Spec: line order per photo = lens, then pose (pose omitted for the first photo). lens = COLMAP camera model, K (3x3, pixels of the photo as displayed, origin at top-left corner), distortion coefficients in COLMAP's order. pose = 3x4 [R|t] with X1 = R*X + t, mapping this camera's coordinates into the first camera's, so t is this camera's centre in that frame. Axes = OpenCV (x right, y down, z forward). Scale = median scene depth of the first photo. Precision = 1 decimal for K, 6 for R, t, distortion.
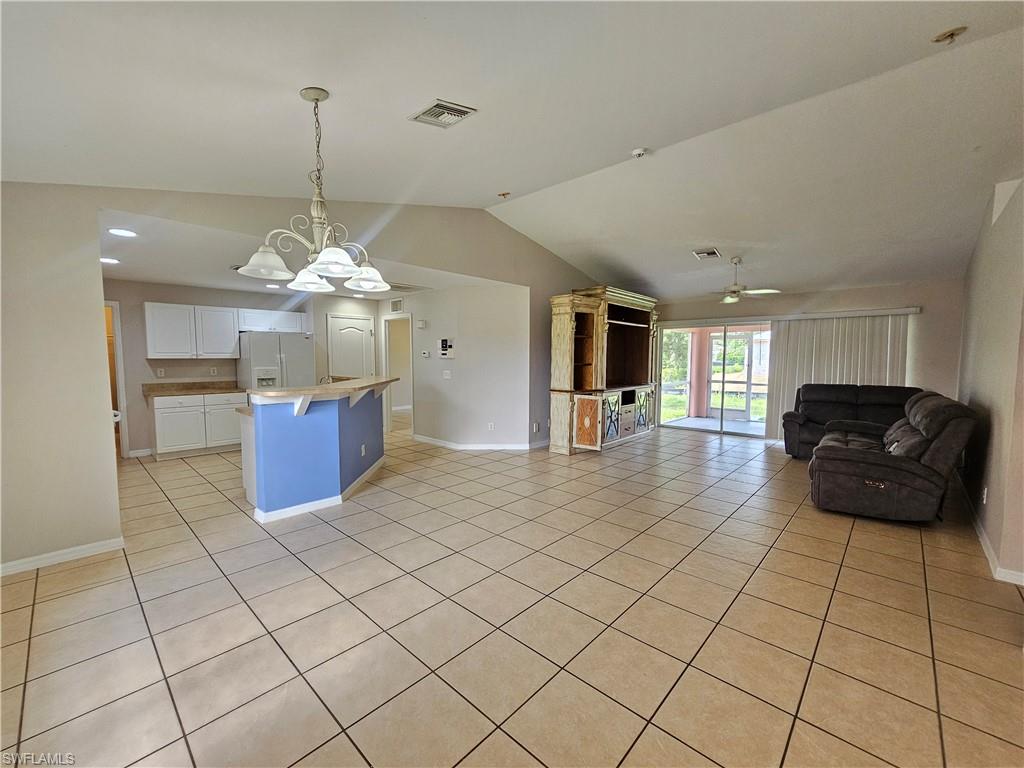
lens RADIAL K [[416.7, 0, 511.5], [0, 416.7, 384.9], [0, 0, 1]] dist [-0.004428, 0.000392]
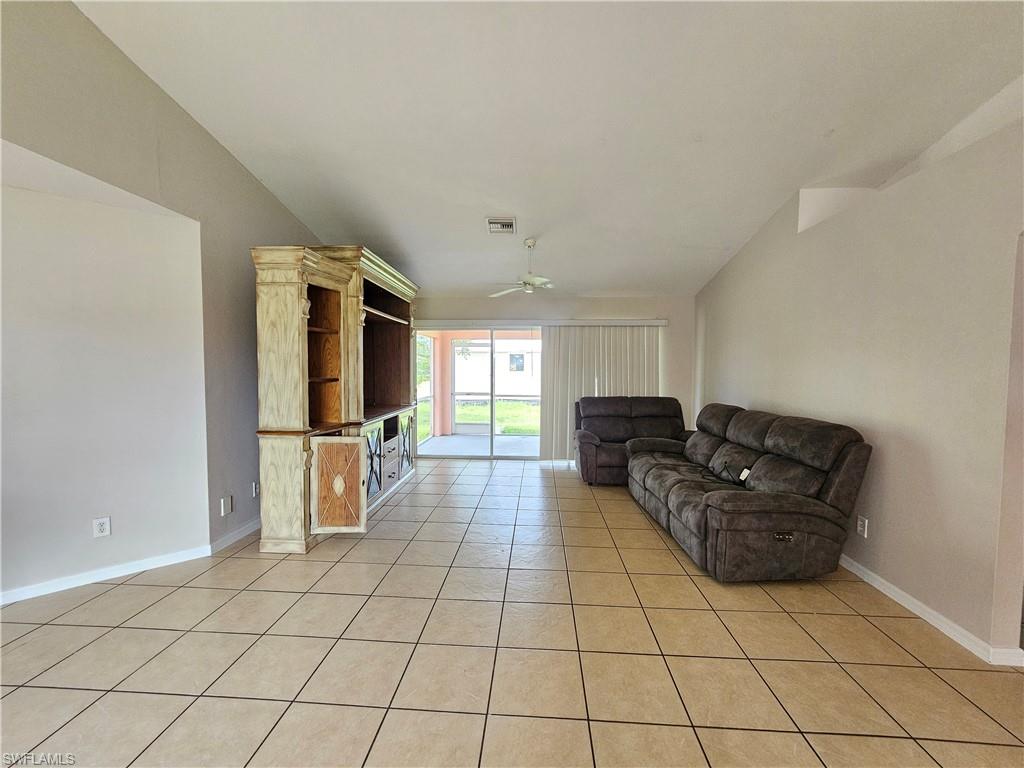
lens RADIAL K [[416.7, 0, 509.7], [0, 416.7, 388.5], [0, 0, 1]] dist [-0.004428, 0.000392]
pose [[0.775373, -0.030355, 0.630773, 0.012587], [0.038081, 0.999274, 0.001278, -0.029763], [-0.630354, 0.023030, 0.775966, 0.416185]]
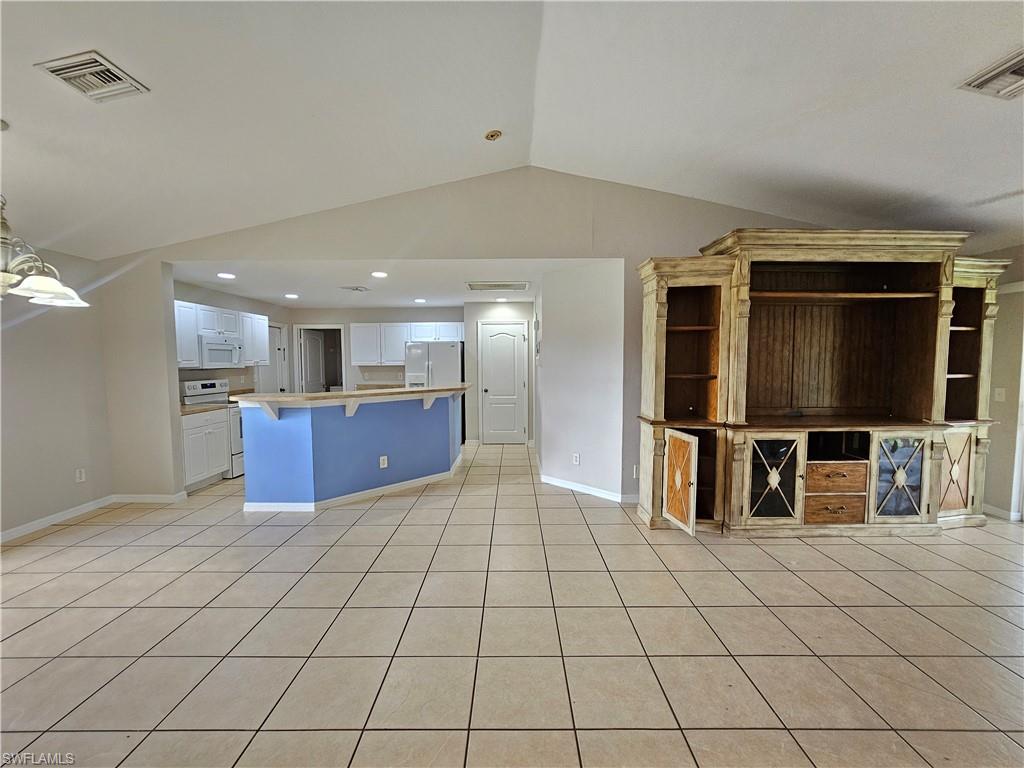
lens RADIAL K [[416.7, 0, 511.6], [0, 416.7, 388.2], [0, 0, 1]] dist [-0.004428, 0.000392]
pose [[0.684076, 0.041629, -0.728222, 0.422609], [-0.043833, 0.998912, 0.015927, -0.032590], [0.728093, 0.021025, 0.685156, 0.434380]]
